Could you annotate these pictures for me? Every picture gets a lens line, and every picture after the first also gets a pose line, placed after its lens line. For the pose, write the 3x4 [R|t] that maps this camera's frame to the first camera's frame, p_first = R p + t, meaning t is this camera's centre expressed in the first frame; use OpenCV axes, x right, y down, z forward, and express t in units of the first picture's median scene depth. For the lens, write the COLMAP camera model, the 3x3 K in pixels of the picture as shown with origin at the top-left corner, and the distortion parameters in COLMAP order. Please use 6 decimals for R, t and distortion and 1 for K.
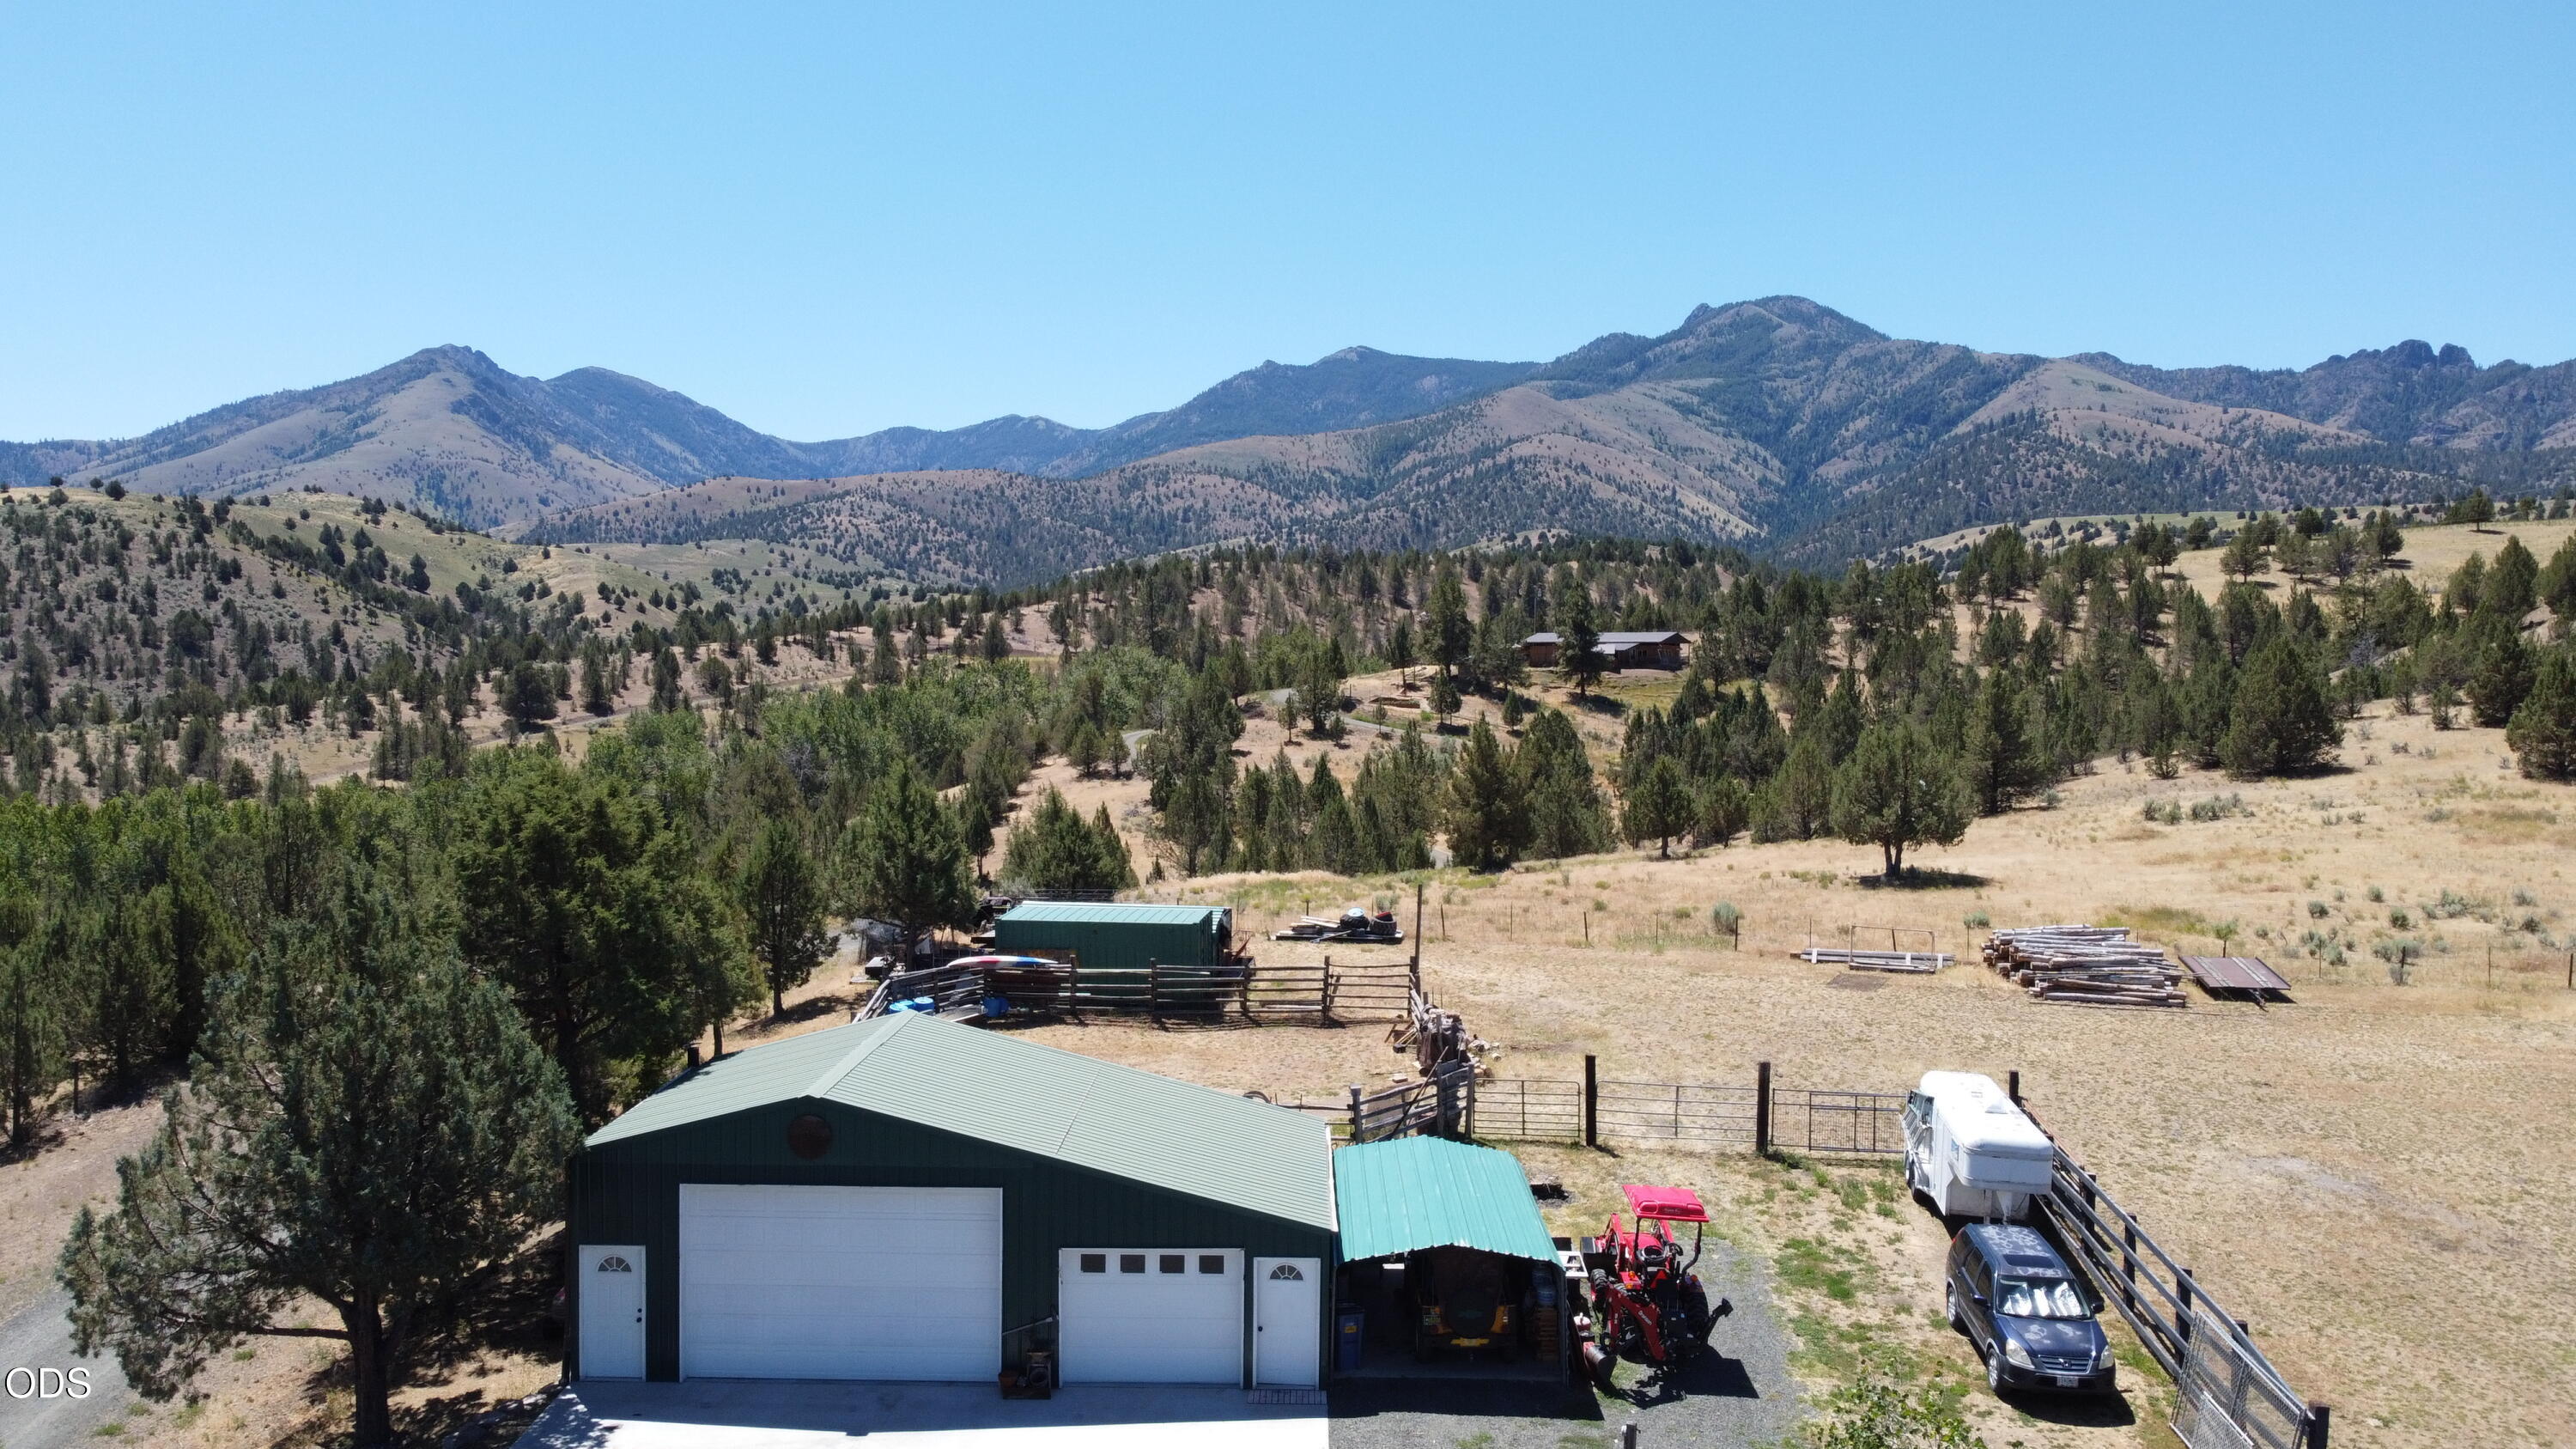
lens RADIAL K [[1961.1, 0, 1288.0], [0, 1961.1, 724.5], [0, 0, 1]] dist [0.003810, -0.012844]
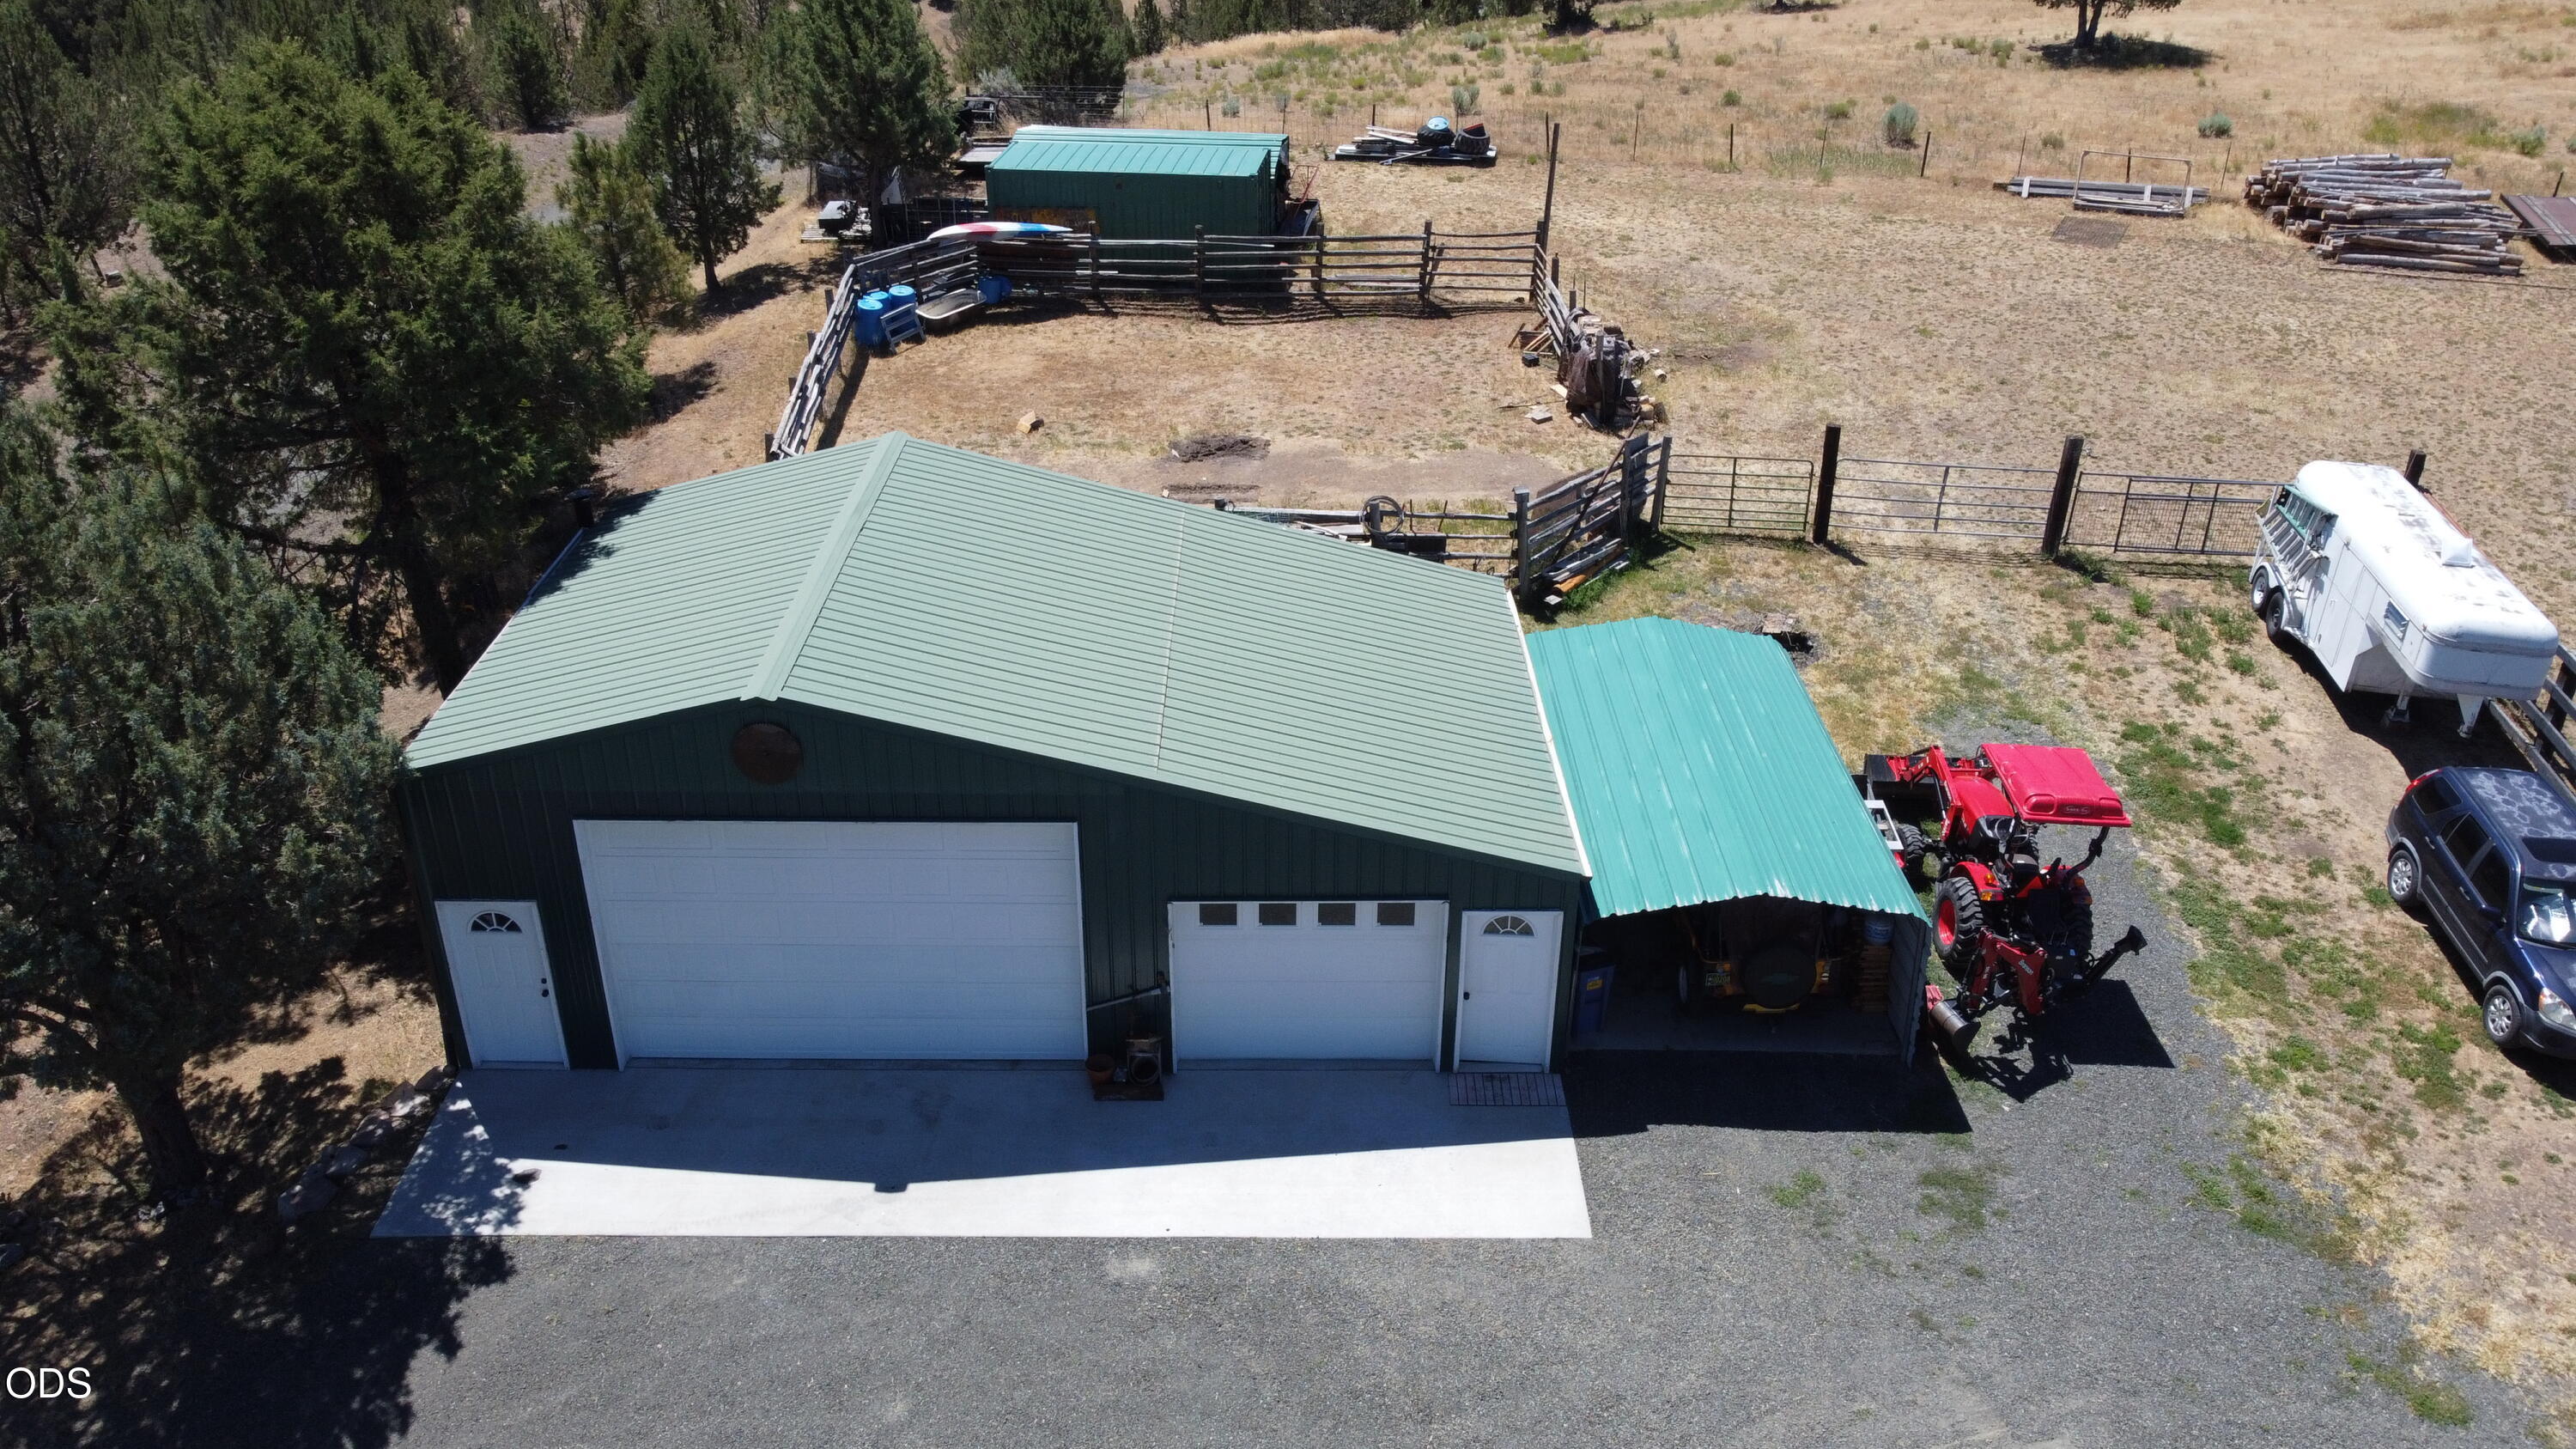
lens RADIAL K [[1961.1, 0, 1288.0], [0, 1961.1, 724.5], [0, 0, 1]] dist [0.003810, -0.012844]
pose [[0.999886, -0.008950, 0.012191, -0.058772], [0.002677, 0.898107, 0.439768, -0.053232], [-0.014885, -0.439685, 0.898029, 0.303916]]
